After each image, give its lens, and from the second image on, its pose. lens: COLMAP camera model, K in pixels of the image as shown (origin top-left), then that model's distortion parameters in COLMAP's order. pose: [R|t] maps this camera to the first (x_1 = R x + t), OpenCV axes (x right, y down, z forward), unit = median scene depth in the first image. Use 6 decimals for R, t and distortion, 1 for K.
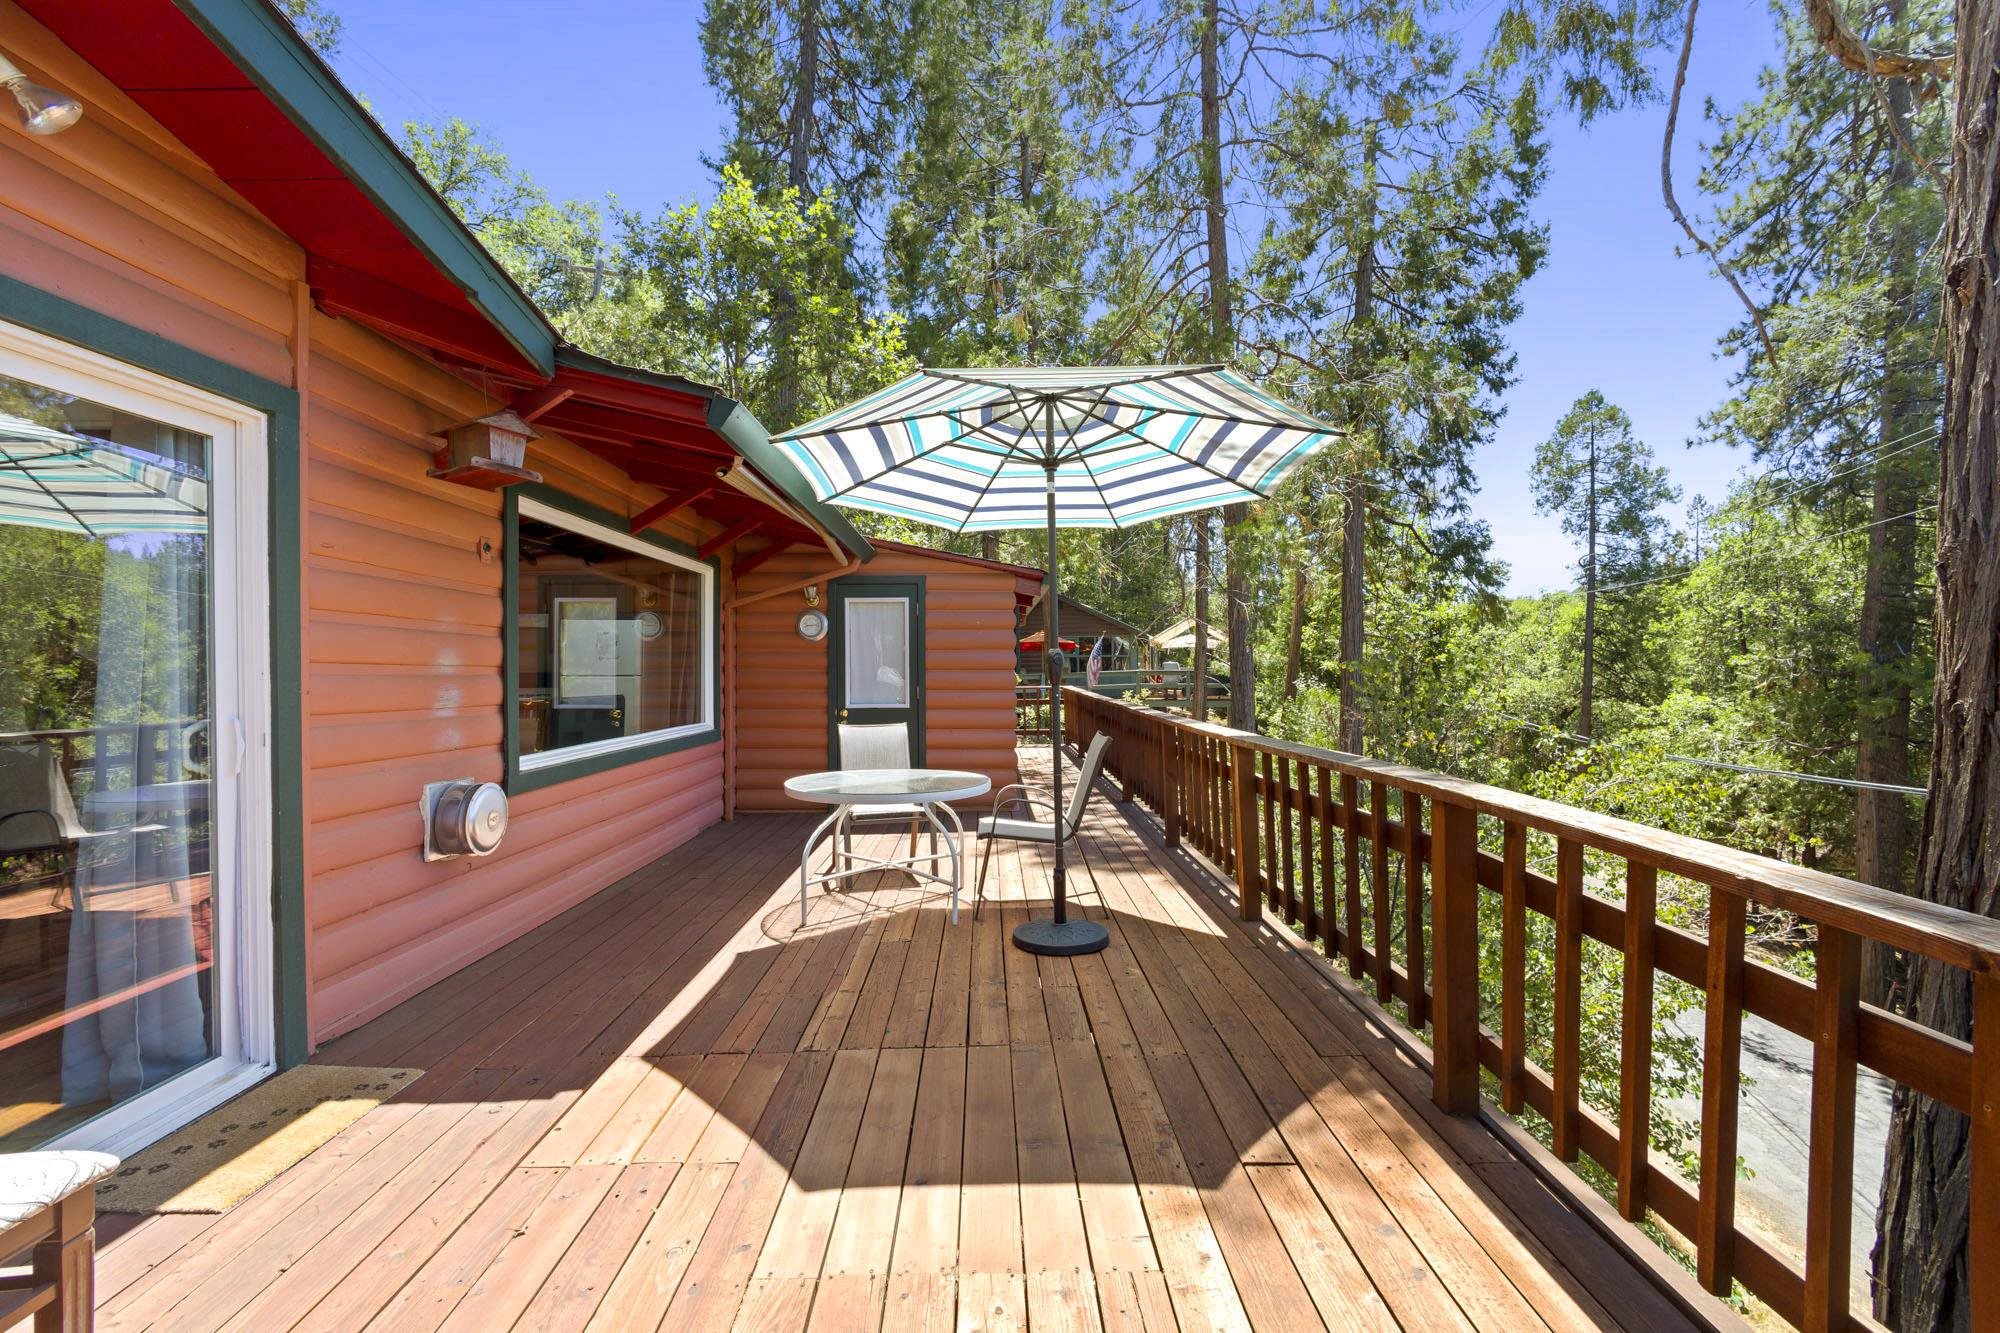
lens RADIAL K [[849.1, 0, 996.9], [0, 849.1, 667.7], [0, 0, 1]] dist [-0.002321, 0.000793]
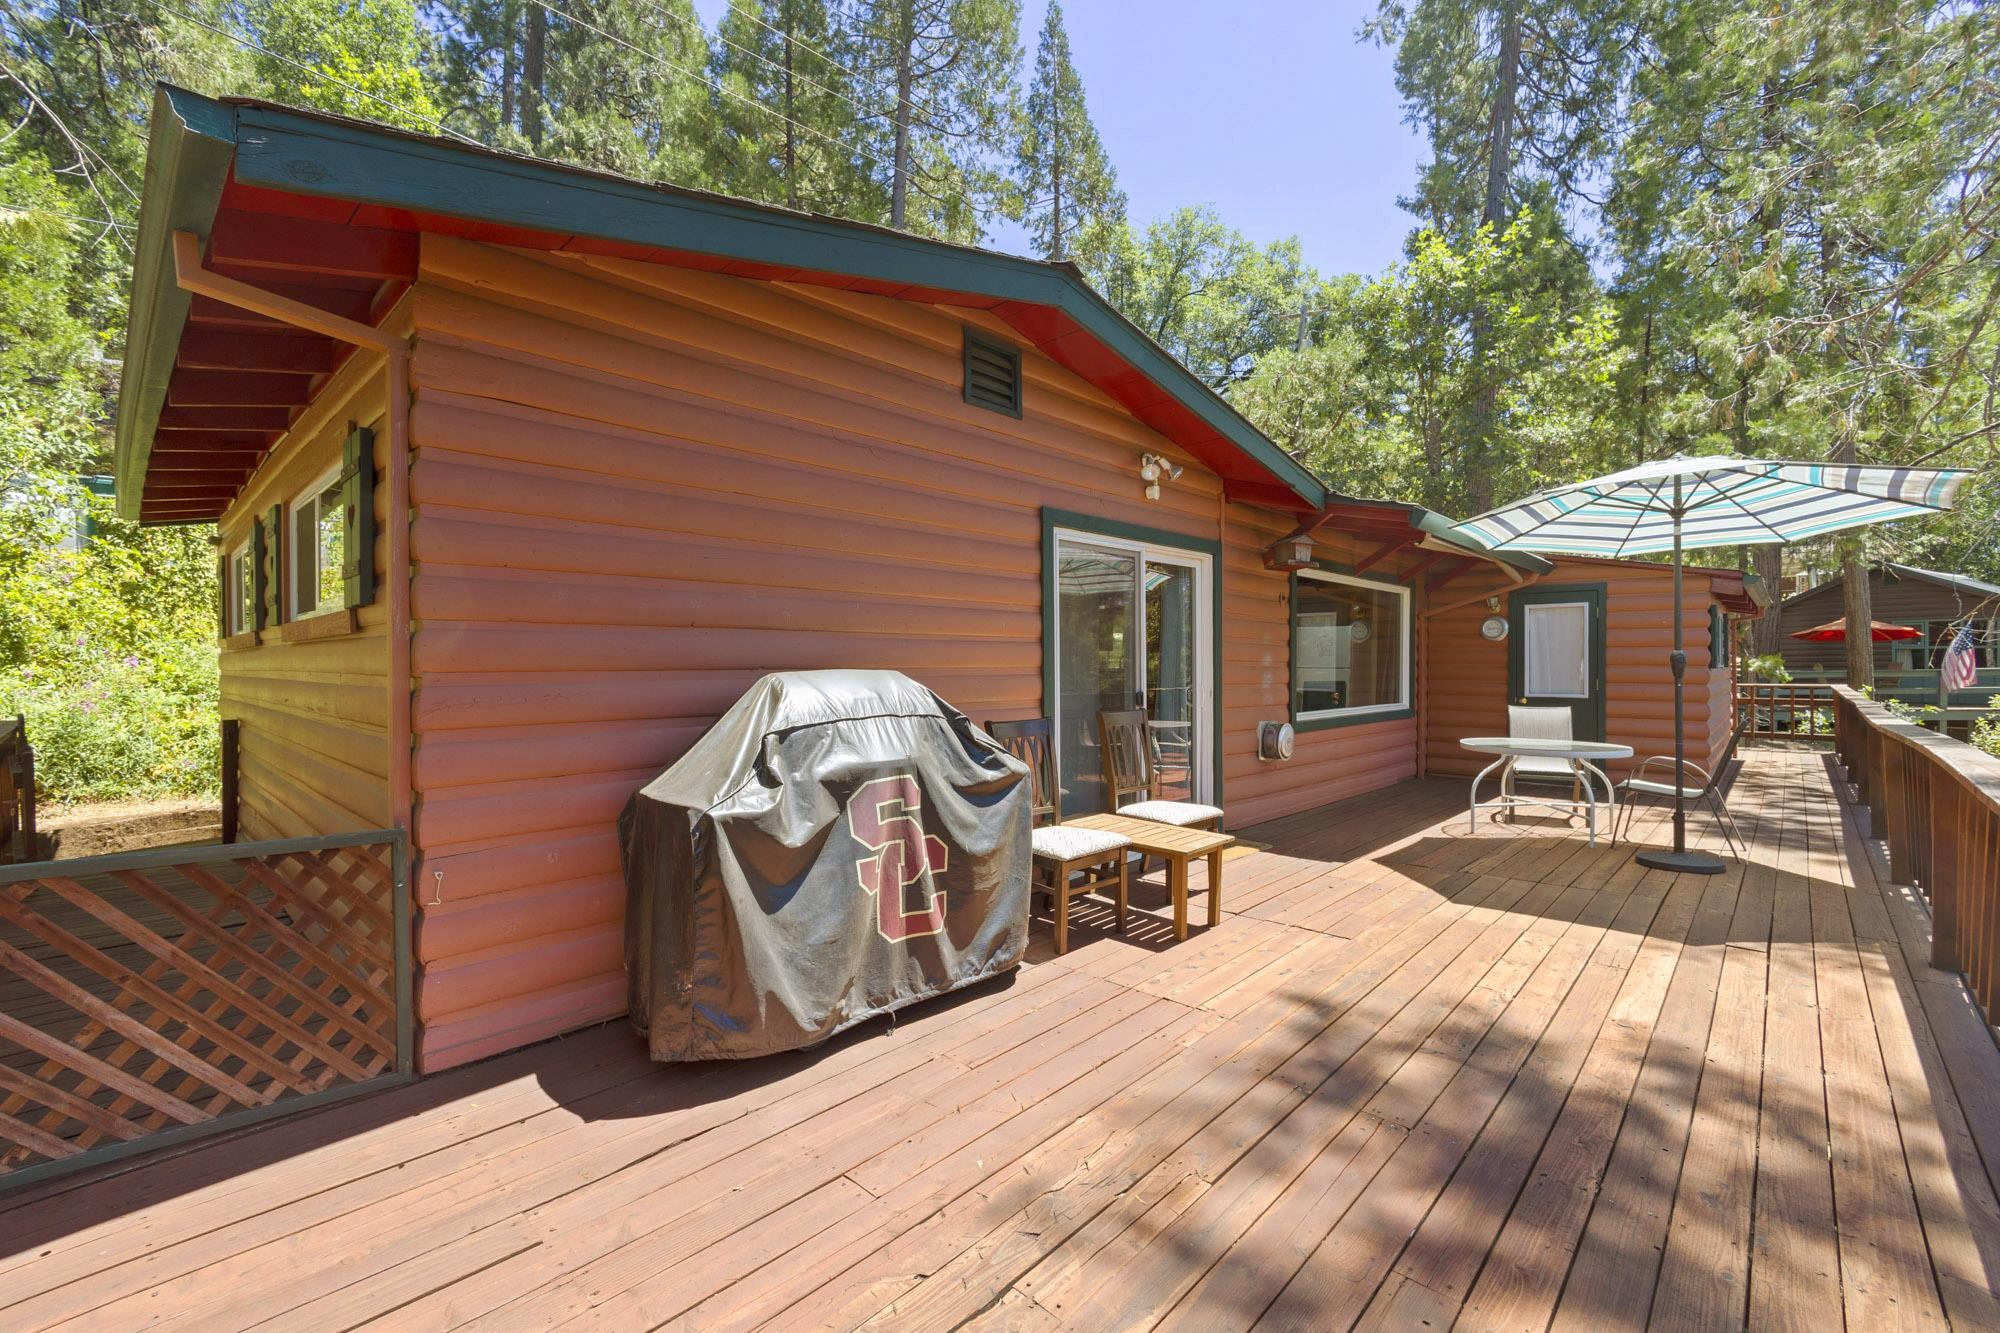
lens RADIAL K [[849.1, 0, 996.9], [0, 849.1, 667.7], [0, 0, 1]] dist [-0.002321, 0.000793]
pose [[0.717837, 0.008122, -0.696164, 0.185321], [-0.002442, 0.999955, 0.009149, -0.003741], [0.696207, -0.004868, 0.717824, -0.585025]]
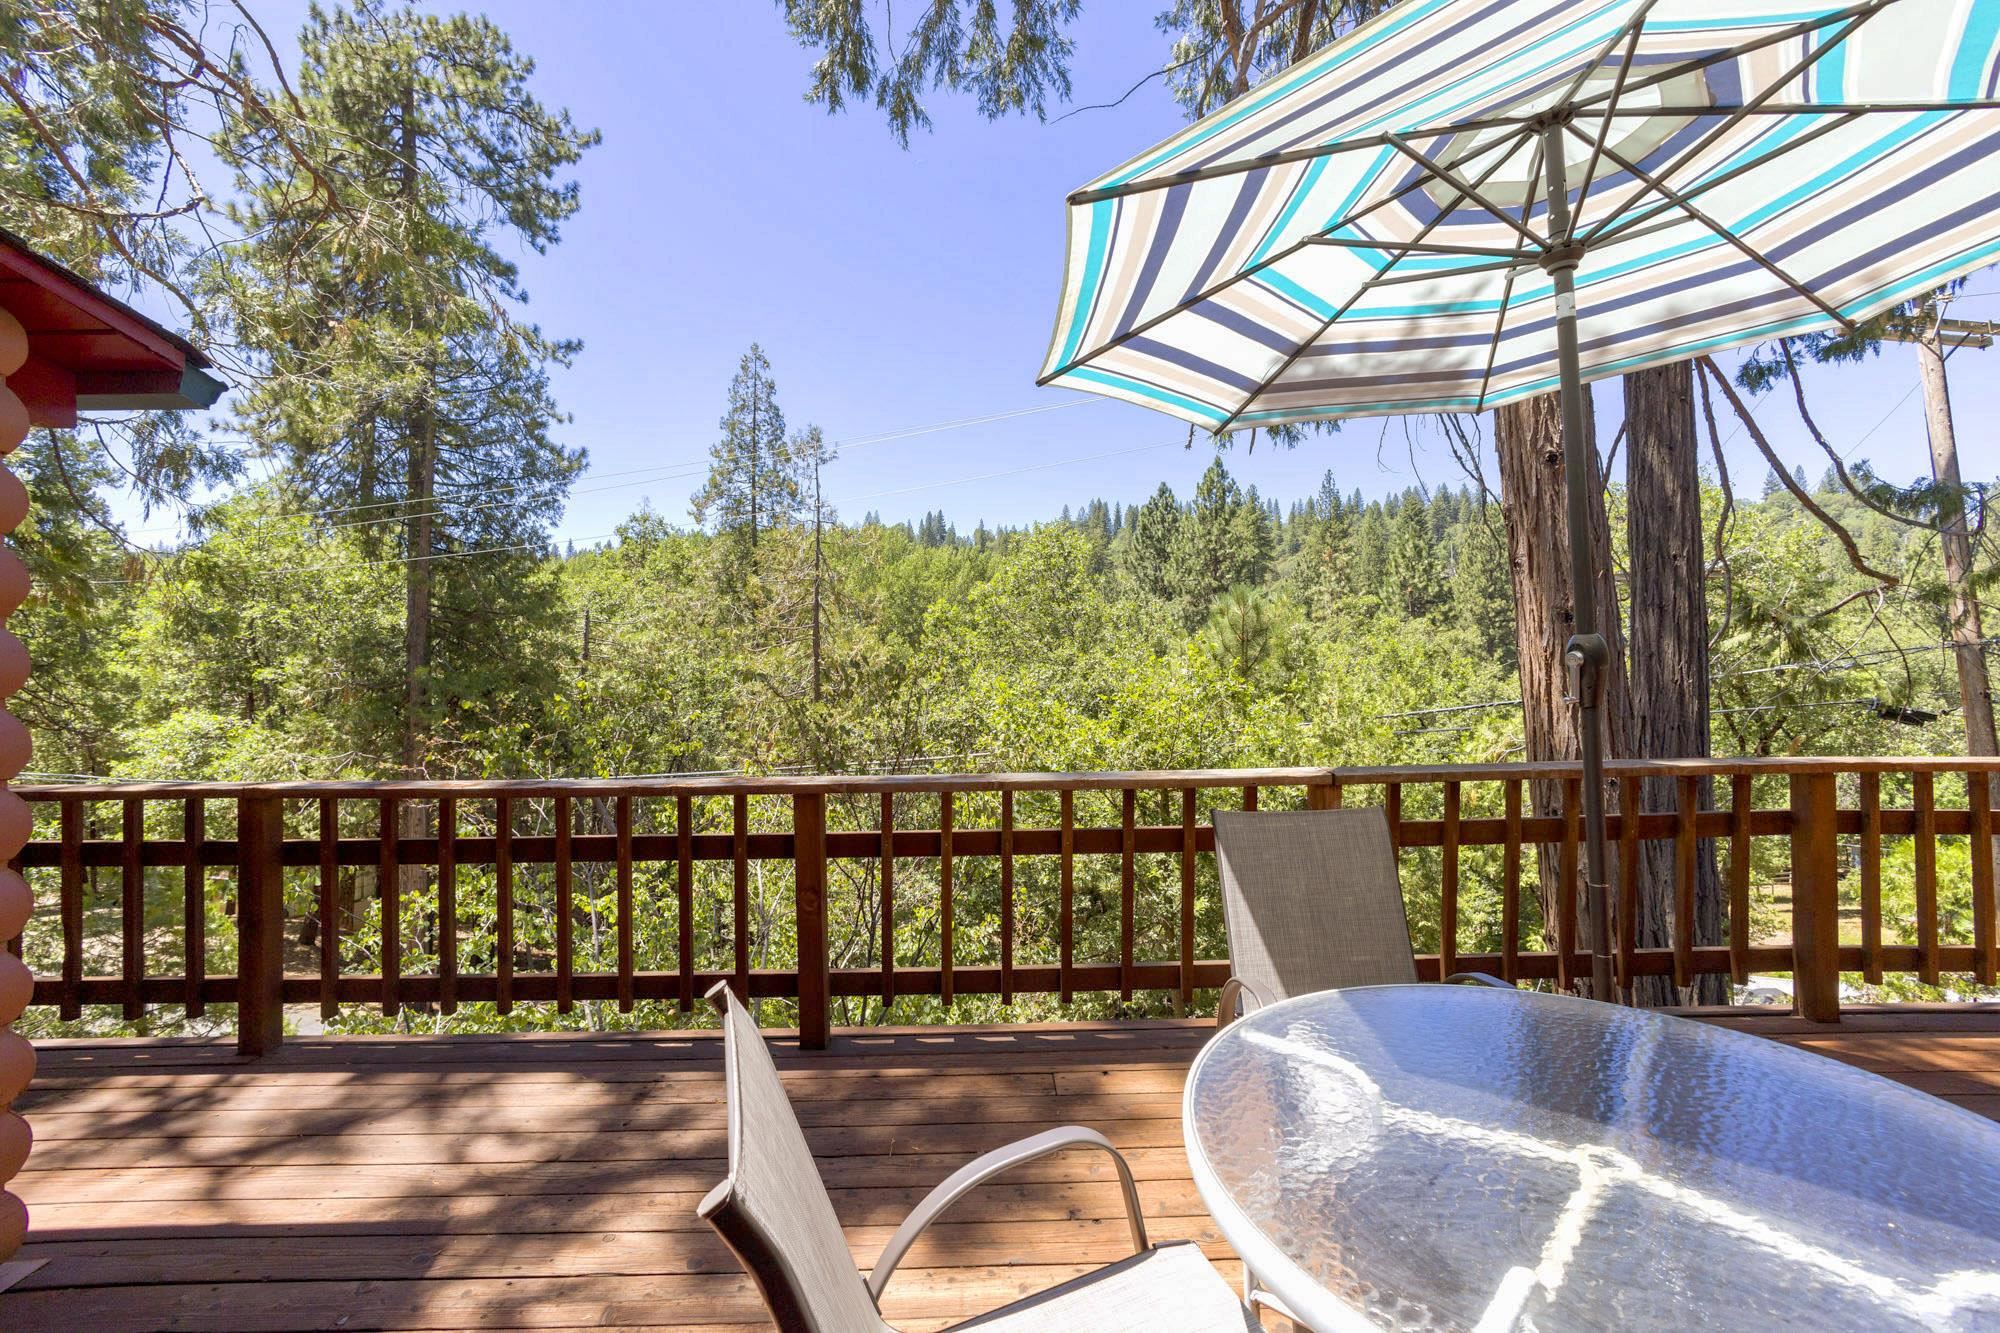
lens RADIAL K [[849.1, 0, 996.9], [0, 849.1, 667.7], [0, 0, 1]] dist [-0.002321, 0.000793]
pose [[0.715929, -0.030614, -0.697502, 0.131095], [0.113325, 0.990885, 0.072828, -0.068507], [0.688915, -0.131184, 0.712872, 0.336270]]
